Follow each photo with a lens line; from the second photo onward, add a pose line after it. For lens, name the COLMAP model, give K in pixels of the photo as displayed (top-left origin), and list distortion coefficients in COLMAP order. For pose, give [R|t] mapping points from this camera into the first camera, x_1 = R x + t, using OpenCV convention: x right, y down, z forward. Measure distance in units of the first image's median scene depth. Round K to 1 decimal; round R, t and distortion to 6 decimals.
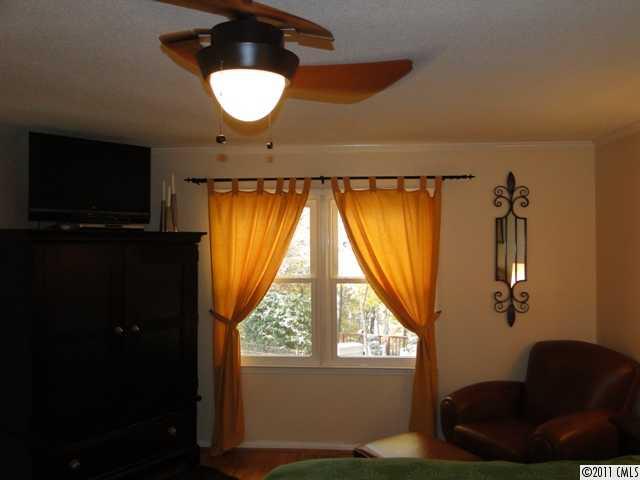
lens RADIAL K [[527.6, 0, 320.2], [0, 527.6, 241.6], [0, 0, 1]] dist [0.001705, -0.008690]
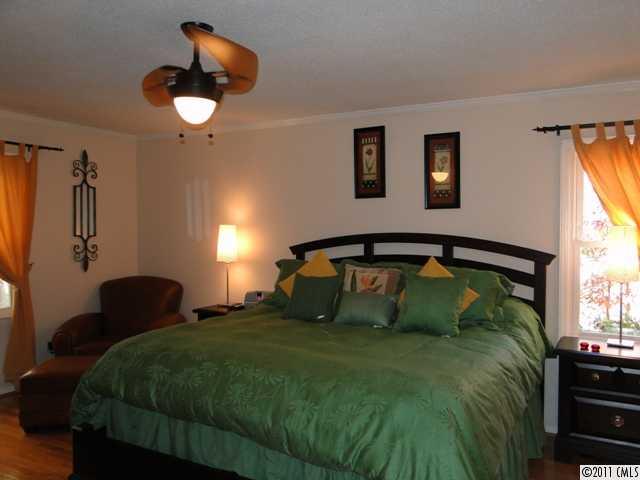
lens RADIAL K [[527.6, 0, 319.9], [0, 527.6, 238.6], [0, 0, 1]] dist [0.001705, -0.008690]
pose [[0.436527, -0.013990, 0.899582, -0.534678], [-0.026338, 0.999252, 0.028321, 0.029228], [-0.899306, -0.036056, 0.435832, -0.061712]]
